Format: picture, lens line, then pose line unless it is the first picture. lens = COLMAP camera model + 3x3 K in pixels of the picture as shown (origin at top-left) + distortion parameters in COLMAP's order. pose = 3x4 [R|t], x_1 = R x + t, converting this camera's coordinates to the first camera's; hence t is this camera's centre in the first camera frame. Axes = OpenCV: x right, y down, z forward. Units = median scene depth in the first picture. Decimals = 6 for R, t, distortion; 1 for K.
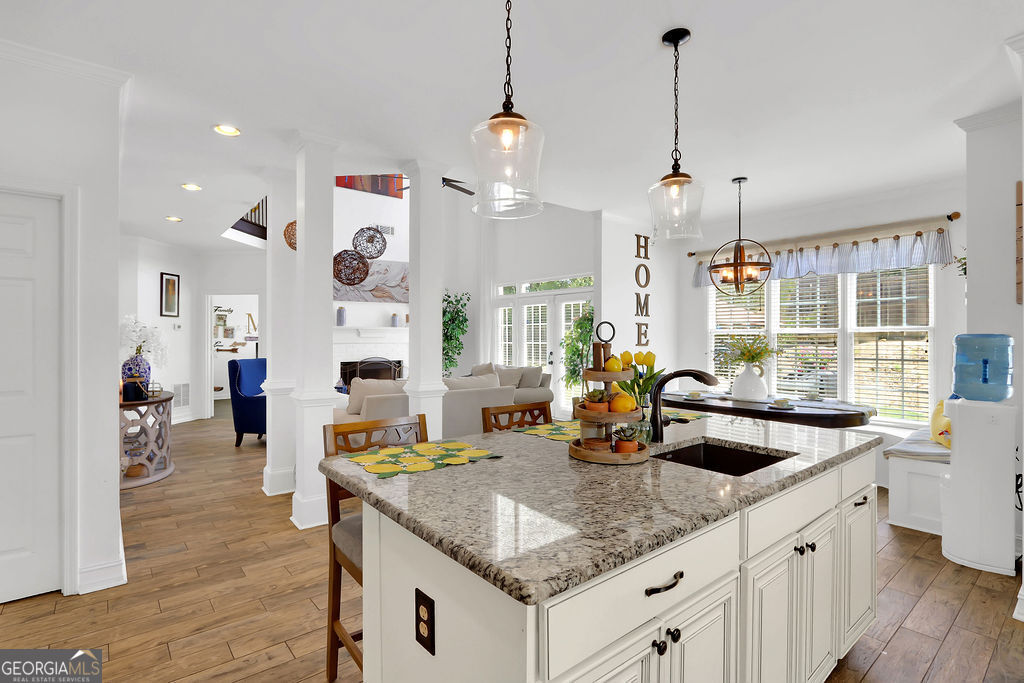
lens RADIAL K [[501.7, 0, 510.9], [0, 501.7, 340.7], [0, 0, 1]] dist [-0.021120, 0.002503]
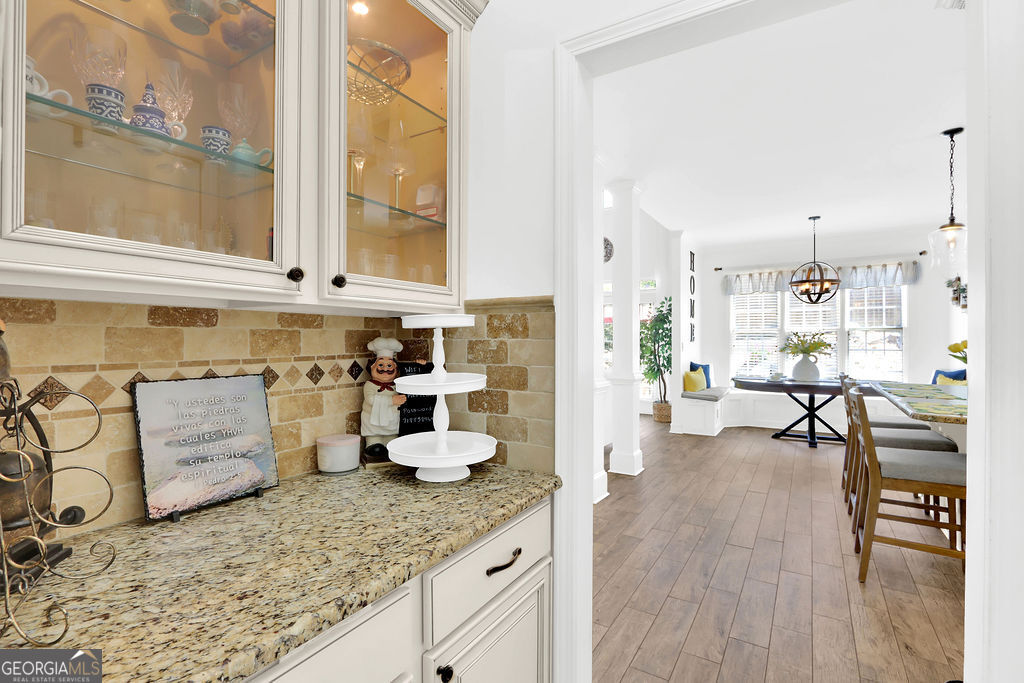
lens RADIAL K [[475.4, 0, 507.9], [0, 475.4, 341.2], [0, 0, 1]] dist [-0.014856, 0.000910]
pose [[0.951085, -0.002794, 0.308918, -0.685302], [0.003005, 0.999995, -0.000206, 0.010237], [-0.308916, 0.001124, 0.951089, 0.032379]]
